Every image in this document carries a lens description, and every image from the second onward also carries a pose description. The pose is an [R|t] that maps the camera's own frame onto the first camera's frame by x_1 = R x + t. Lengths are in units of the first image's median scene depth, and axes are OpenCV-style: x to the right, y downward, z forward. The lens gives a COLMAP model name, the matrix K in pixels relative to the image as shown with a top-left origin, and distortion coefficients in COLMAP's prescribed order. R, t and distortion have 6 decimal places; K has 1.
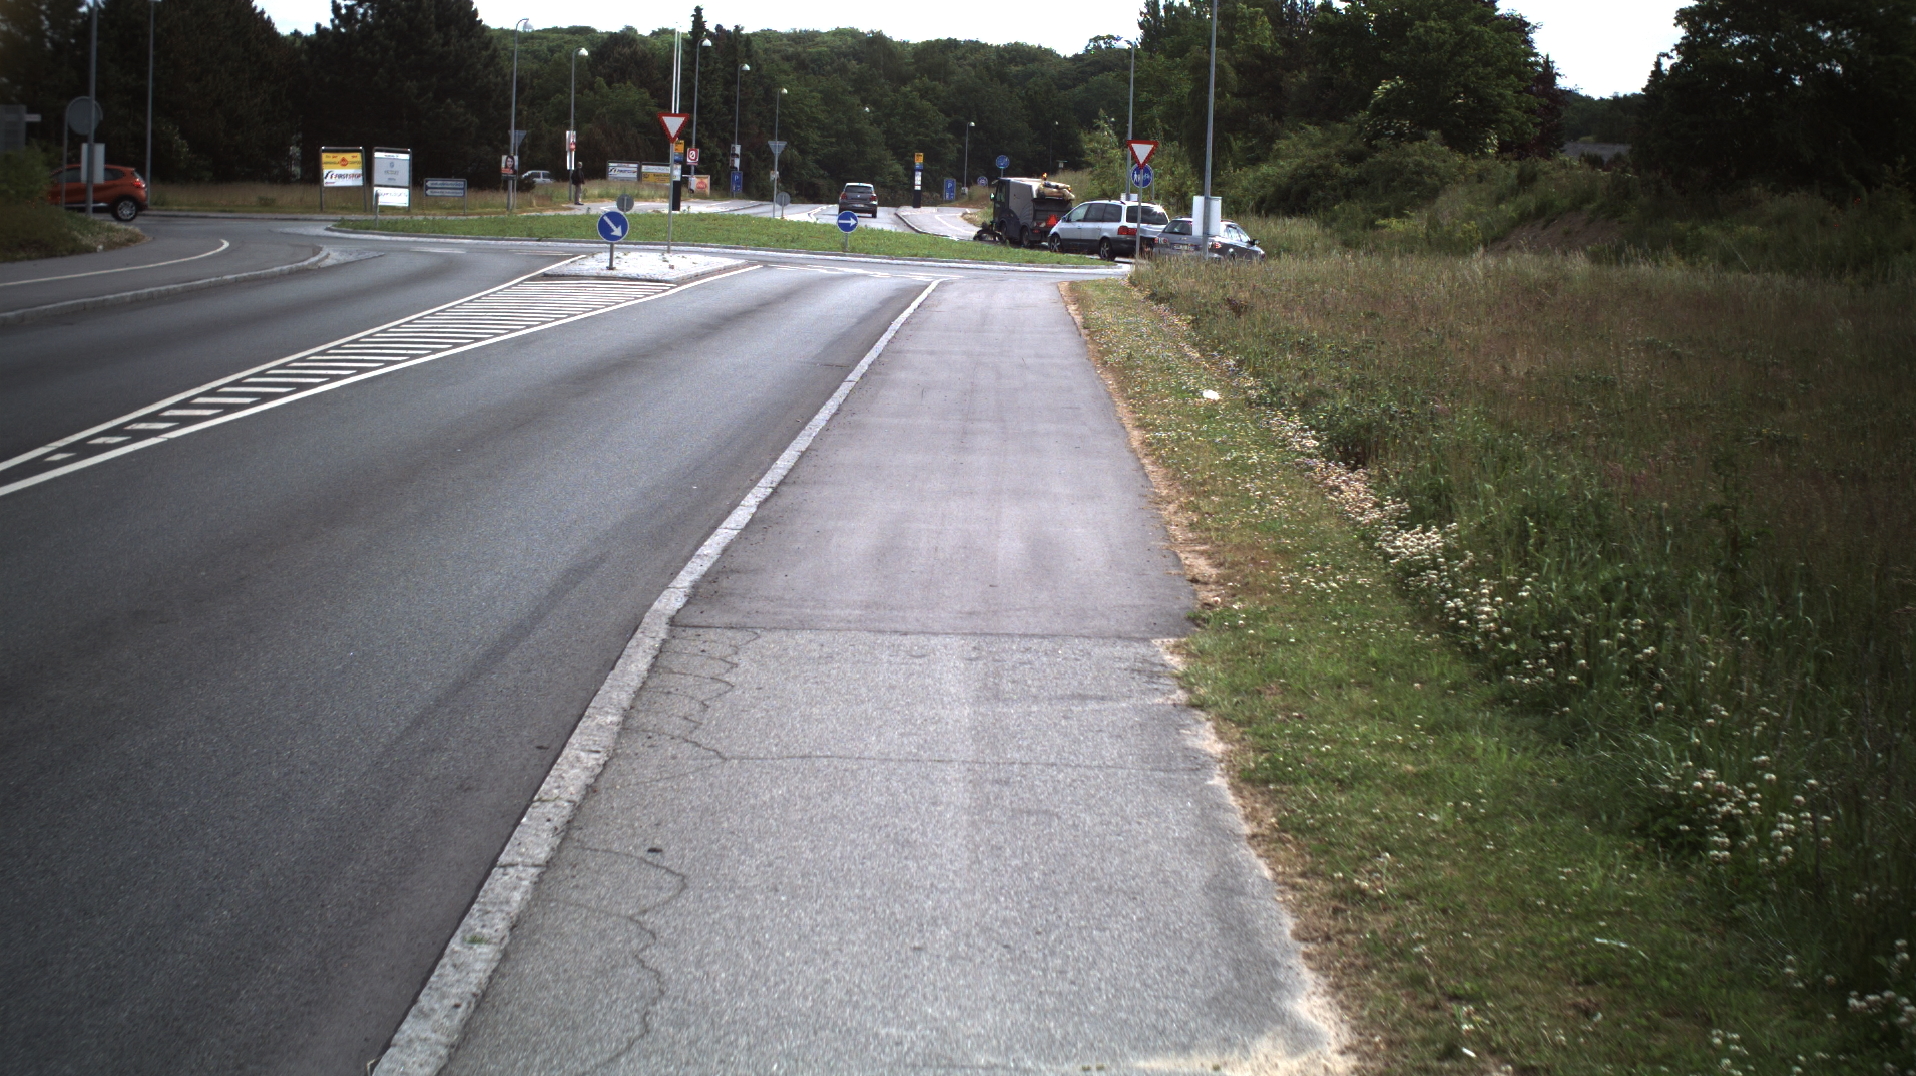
lens RADIAL K [[3358.8, 0, 958.0], [0, 3358.8, 538.0], [0, 0, 1]] dist [-0.264138, 0.205754]
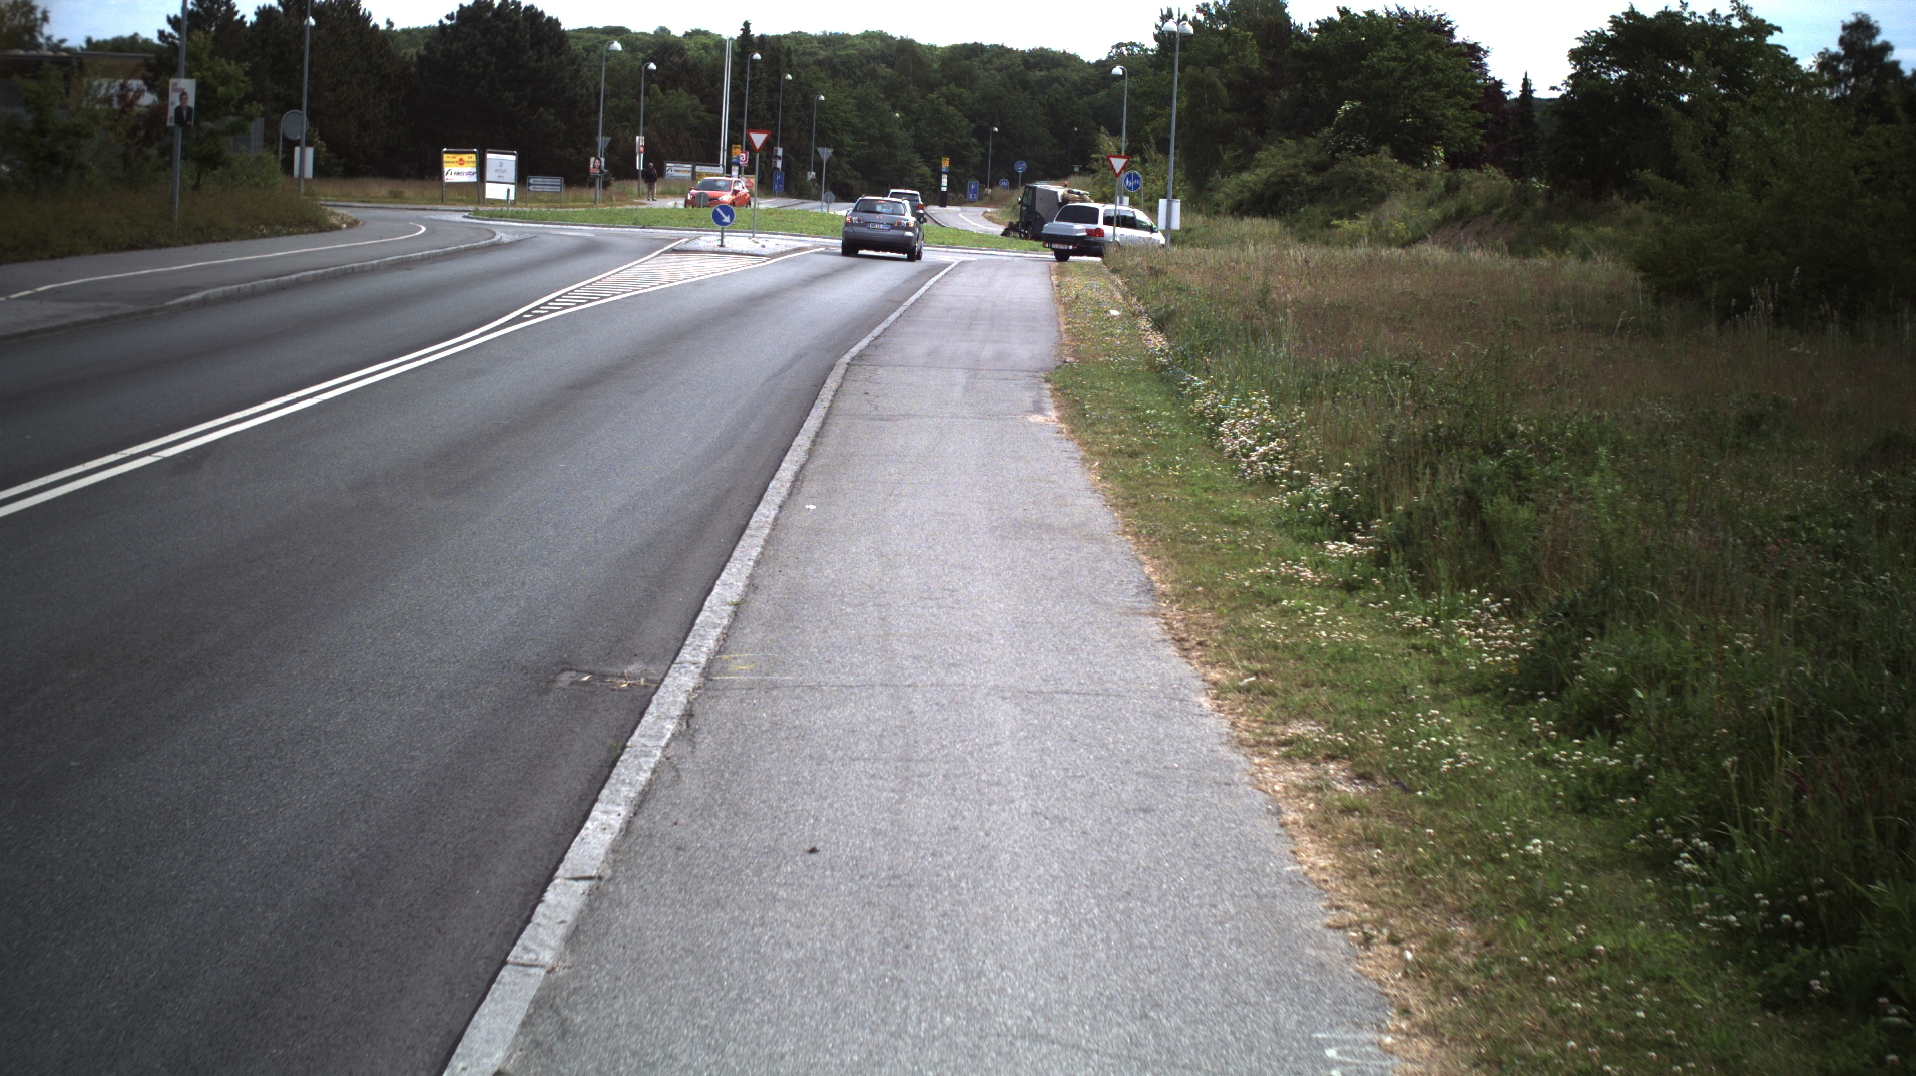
lens RADIAL K [[3358.8, 0, 958.0], [0, 3358.8, 538.0], [0, 0, 1]] dist [-0.264138, 0.205754]
pose [[0.999906, 0.012160, -0.006300, 0.001707], [-0.012161, 0.999926, -0.000181, 0.018430], [0.006297, 0.000257, 0.999980, -0.179952]]
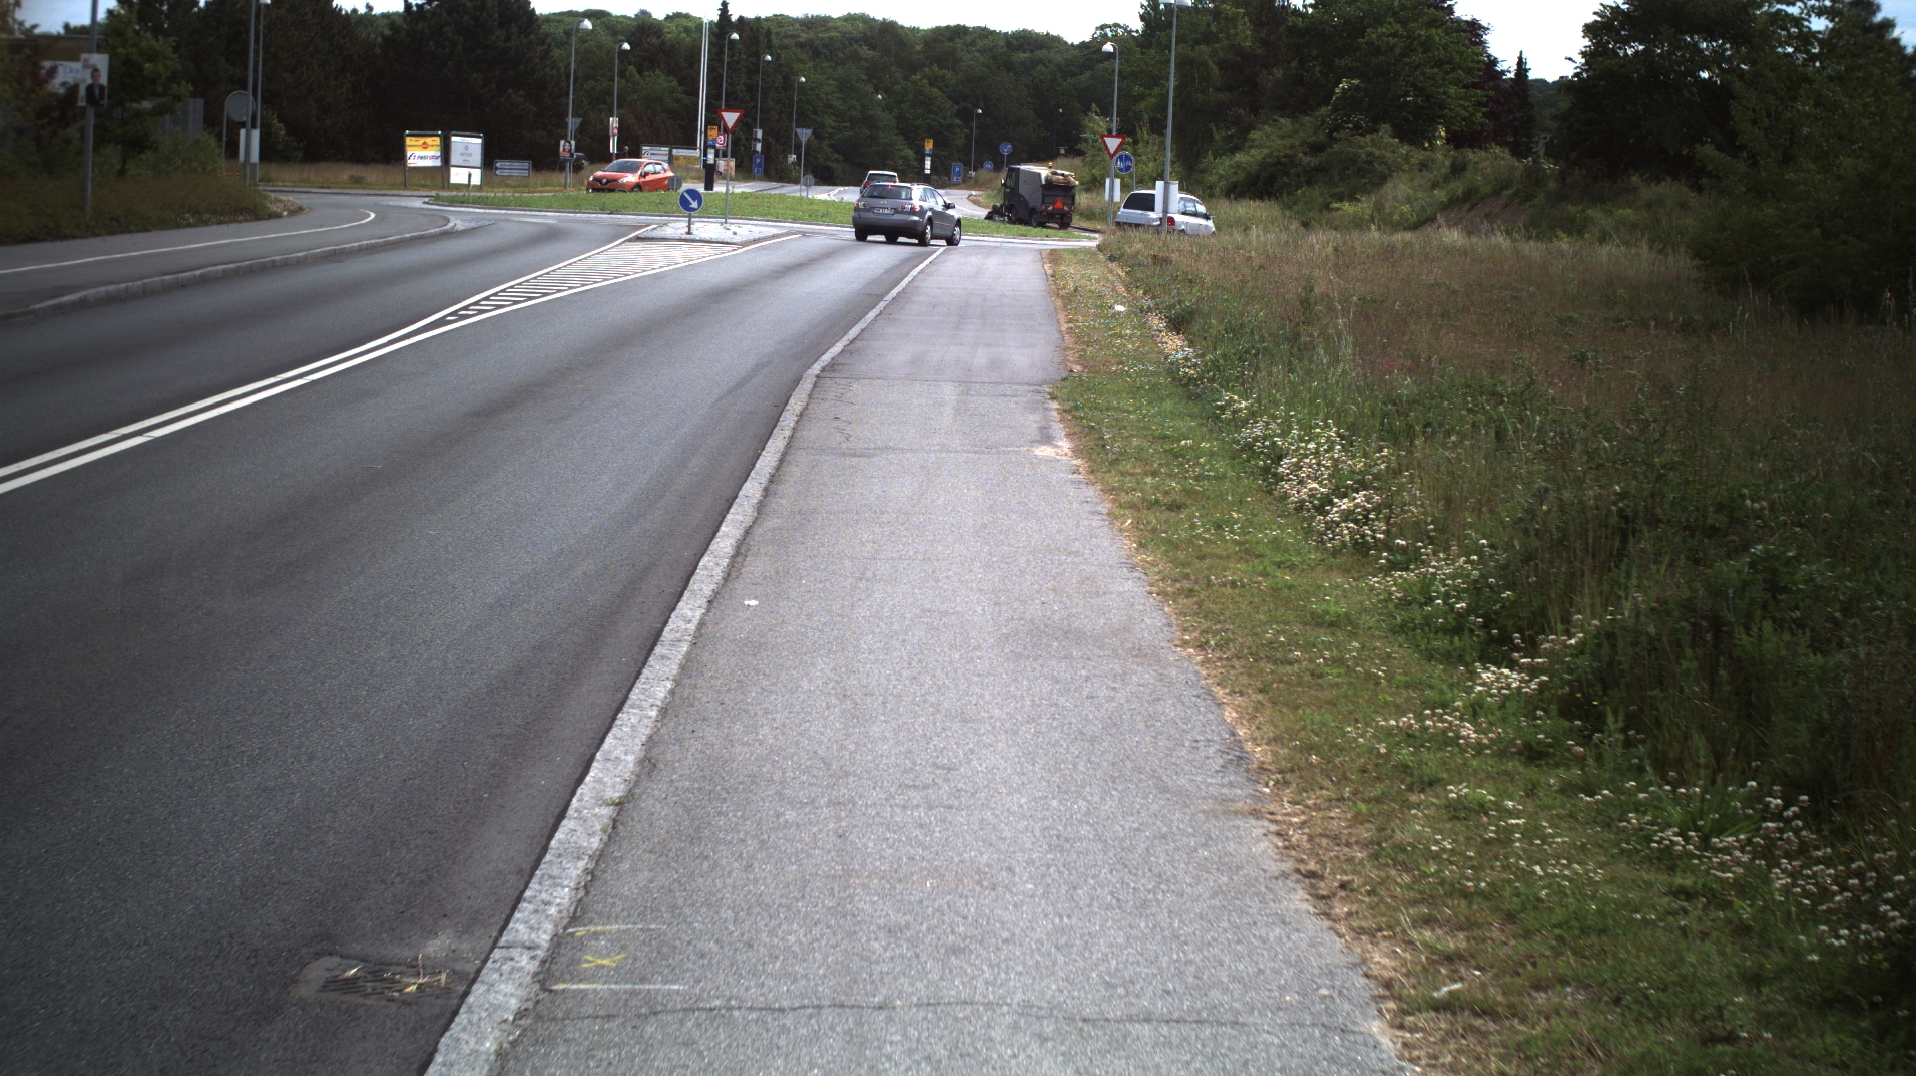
lens RADIAL K [[3358.8, 0, 958.0], [0, 3358.8, 538.0], [0, 0, 1]] dist [-0.264138, 0.205754]
pose [[0.999966, 0.008069, -0.001658, 0.001014], [-0.008061, 0.999956, 0.004834, 0.013907], [0.001697, -0.004820, 0.999987, -0.134980]]
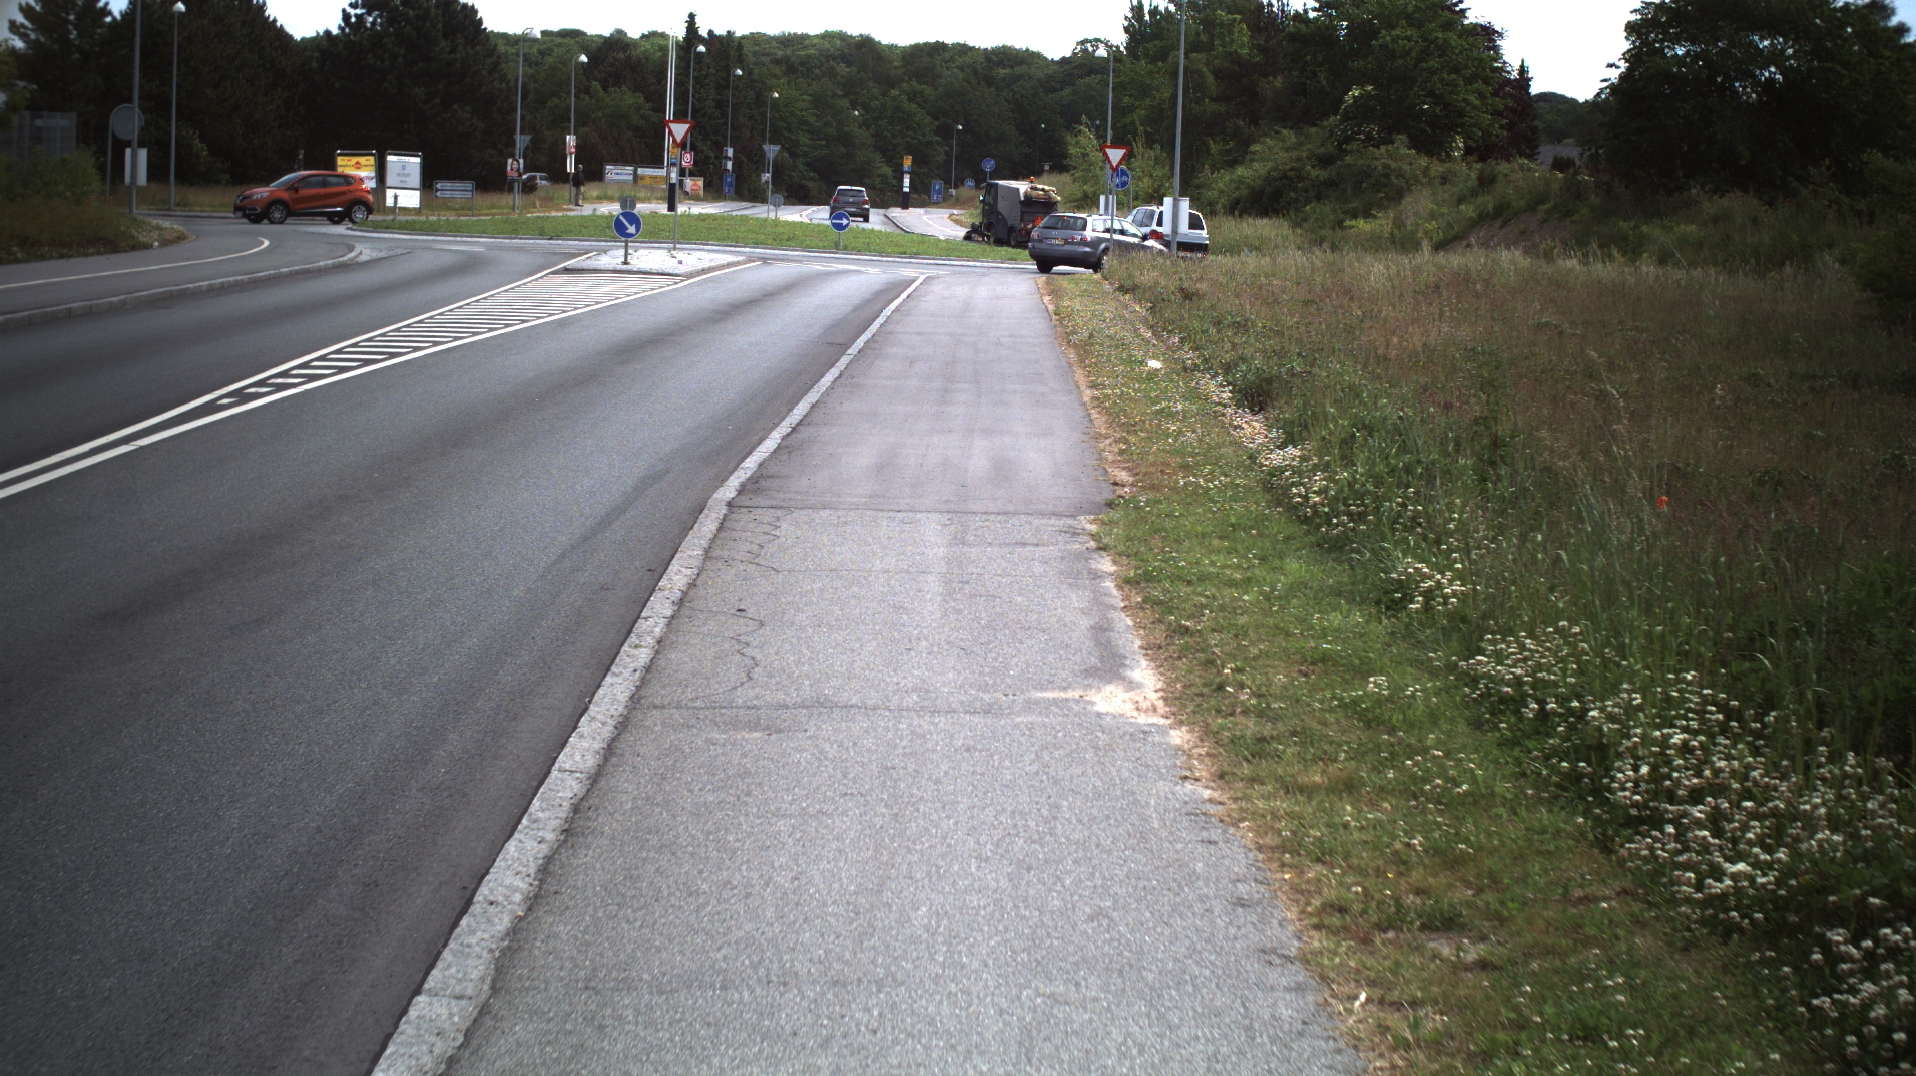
lens RADIAL K [[3358.8, 0, 958.0], [0, 3358.8, 538.0], [0, 0, 1]] dist [-0.264138, 0.205754]
pose [[0.999994, -0.000449, 0.003464, 0.000461], [0.000451, 1.000000, -0.000605, 0.004741], [-0.003464, 0.000606, 0.999994, -0.044887]]
